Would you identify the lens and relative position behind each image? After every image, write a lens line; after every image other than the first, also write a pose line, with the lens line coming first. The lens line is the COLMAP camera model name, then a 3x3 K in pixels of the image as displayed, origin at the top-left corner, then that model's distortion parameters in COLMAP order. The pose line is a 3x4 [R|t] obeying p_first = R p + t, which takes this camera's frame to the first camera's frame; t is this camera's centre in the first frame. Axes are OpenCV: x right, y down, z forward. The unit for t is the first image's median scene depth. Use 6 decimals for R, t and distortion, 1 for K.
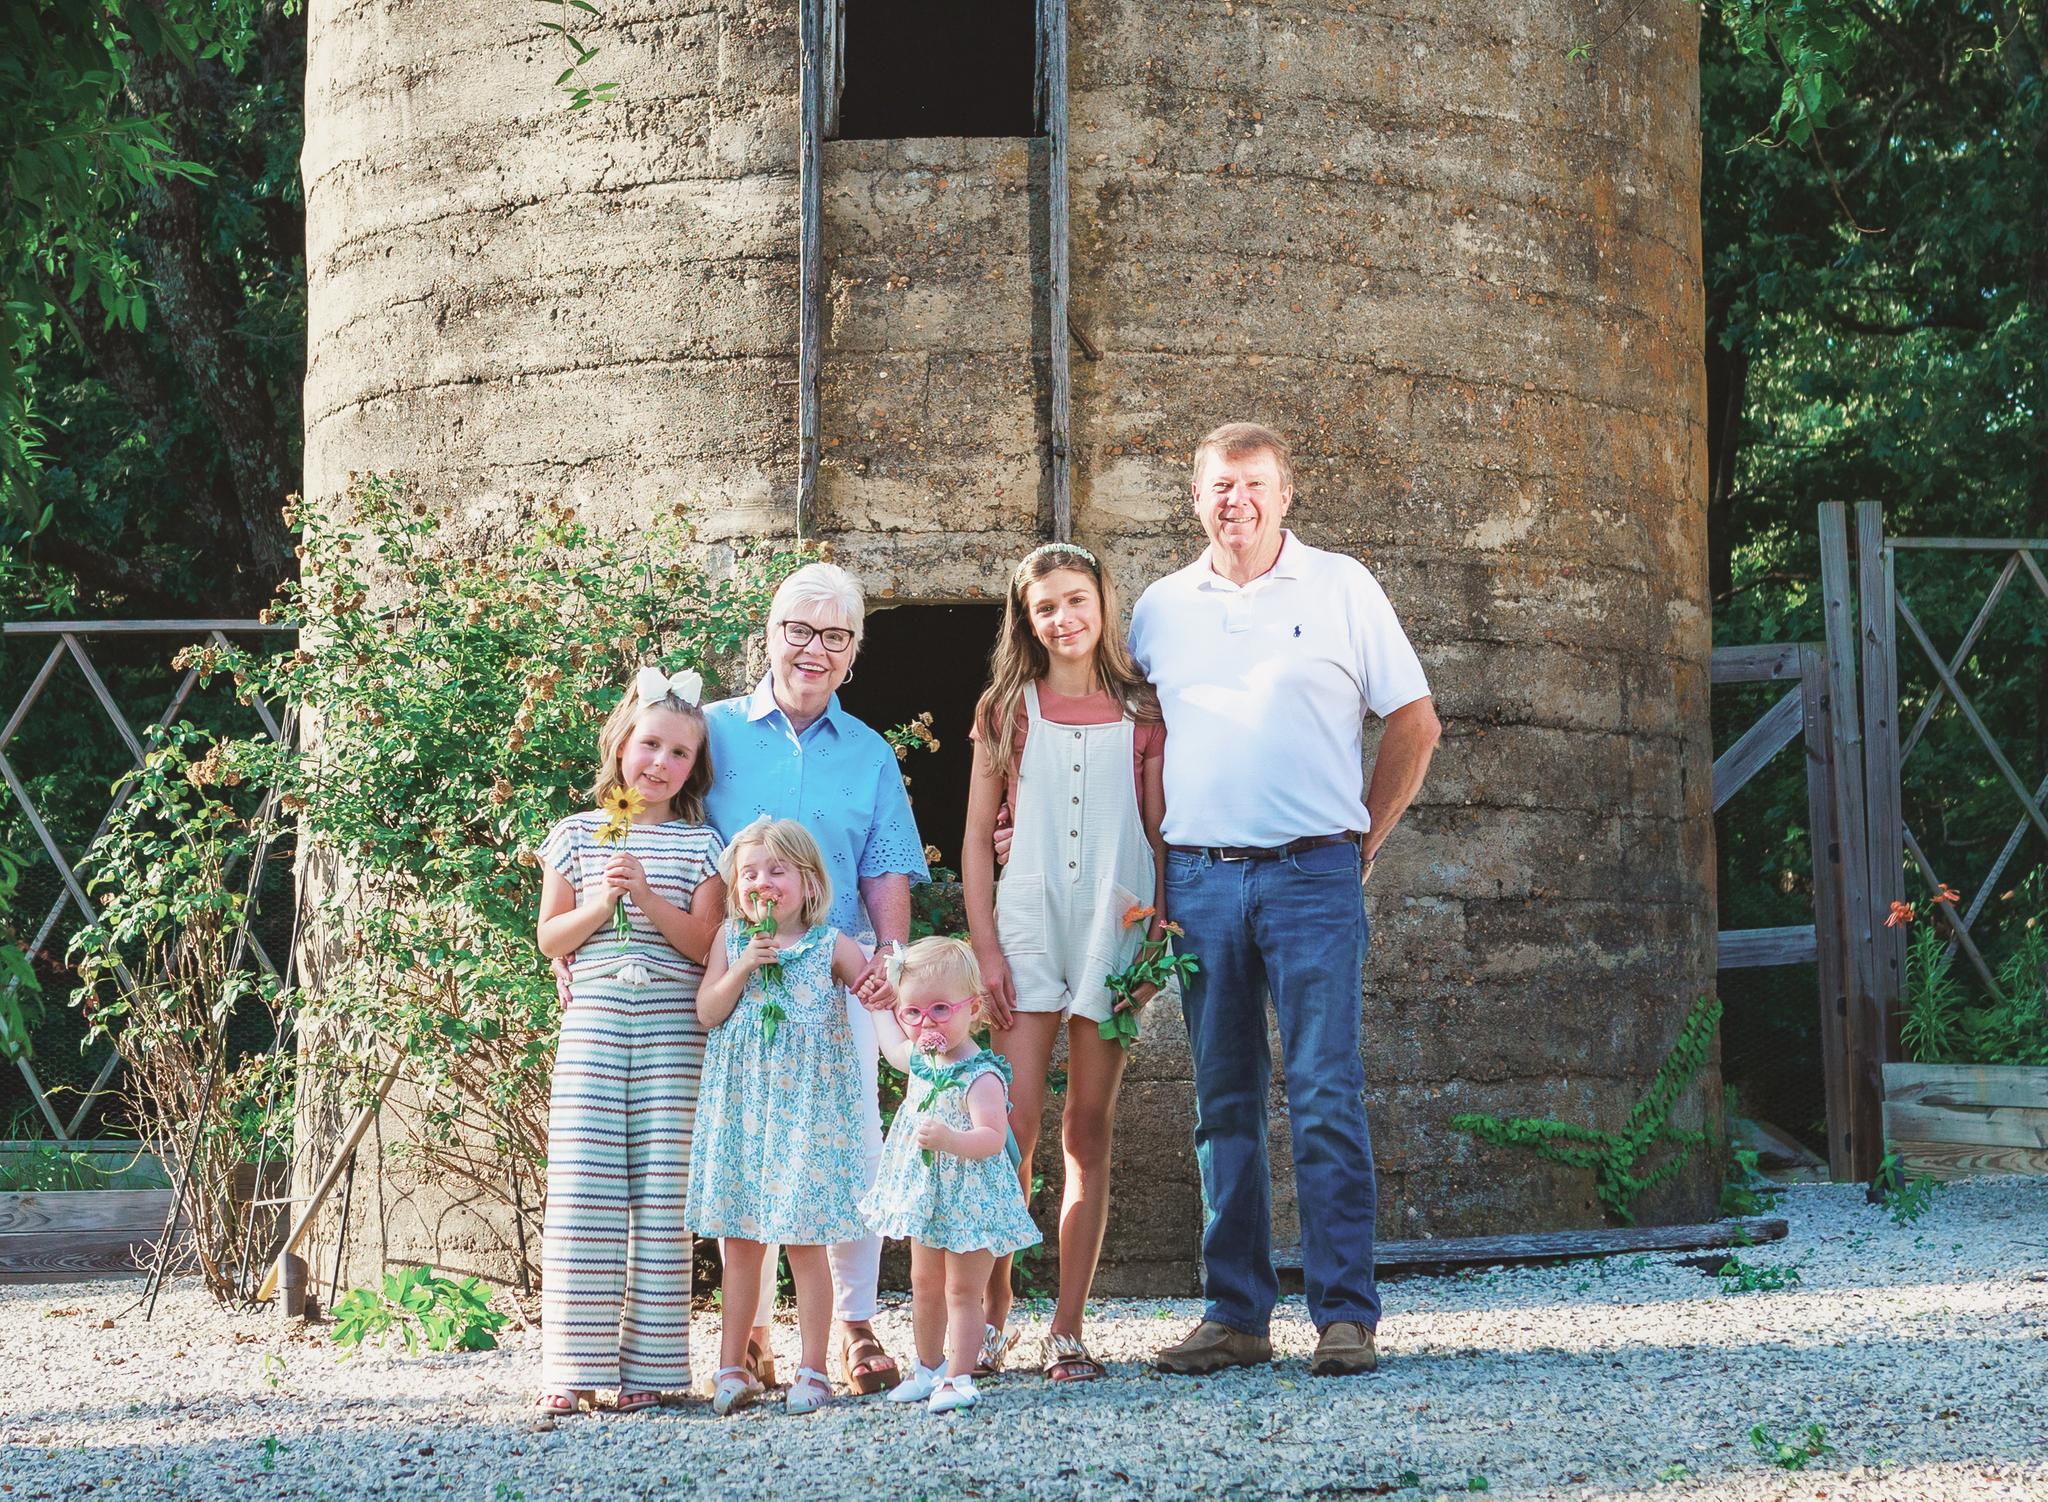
lens RADIAL K [[4801.7, 0, 890.8], [0, 4801.7, 614.6], [0, 0, 1]] dist [0.017510, -0.276649]
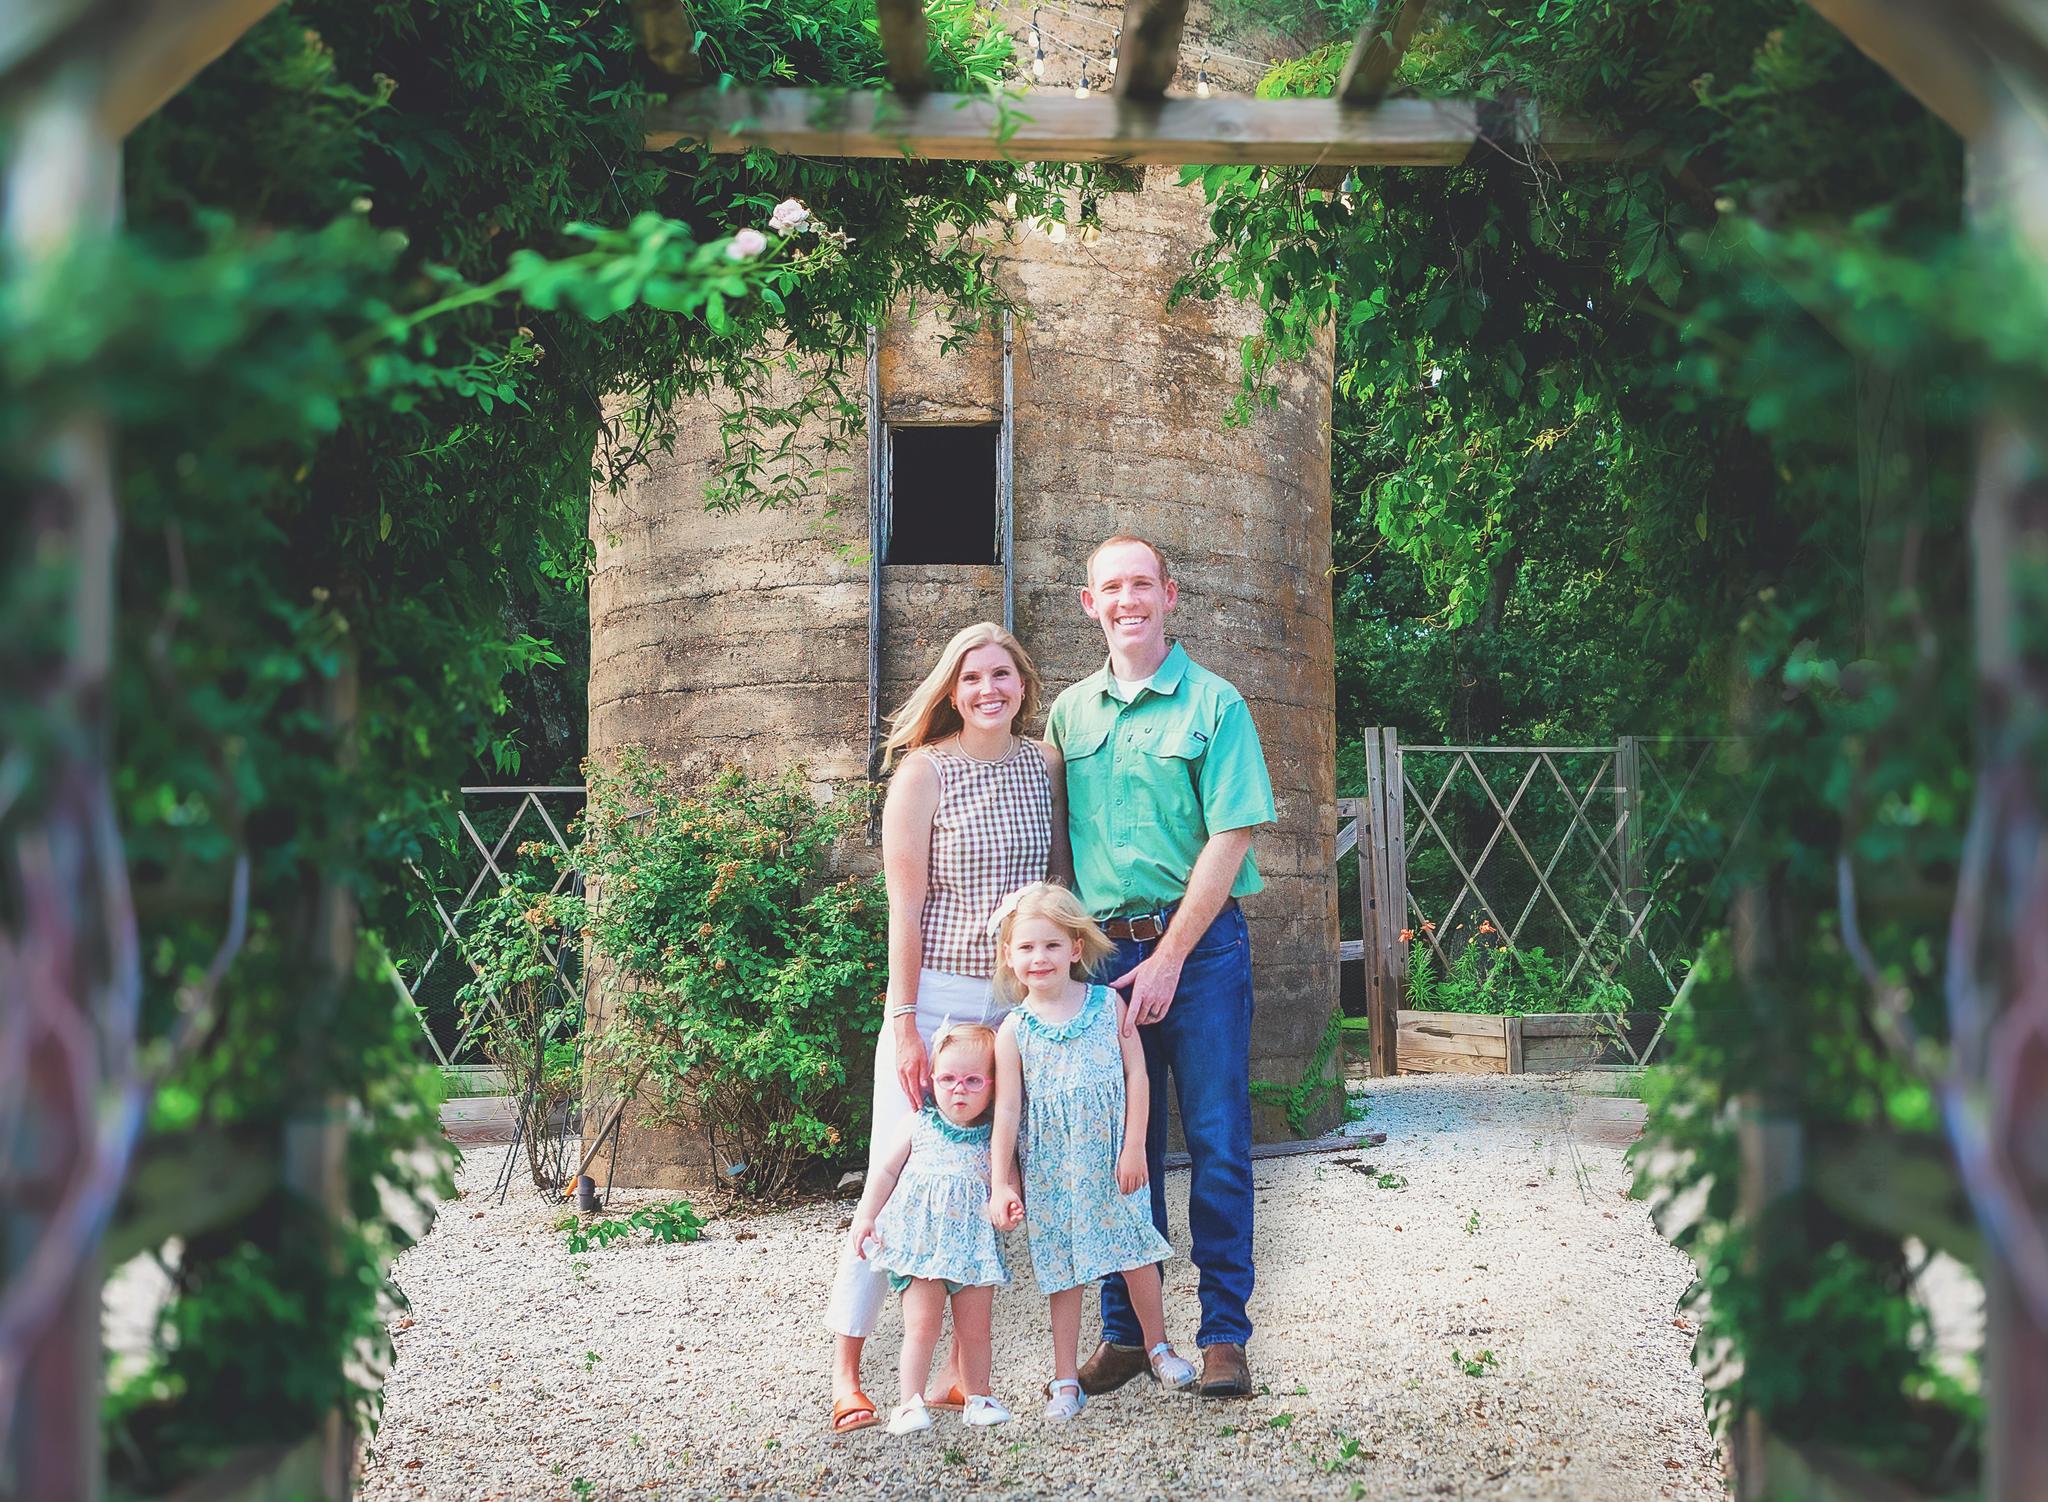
lens RADIAL K [[2304.7, 0, 1216.9], [0, 2304.7, 726.1], [0, 0, 1]] dist [-0.001729, 0.000880]
pose [[0.987668, 0.002514, 0.156546, -0.024726], [-0.002939, 0.999993, 0.002485, -0.038541], [-0.156538, -0.002915, 0.987668, 0.098668]]
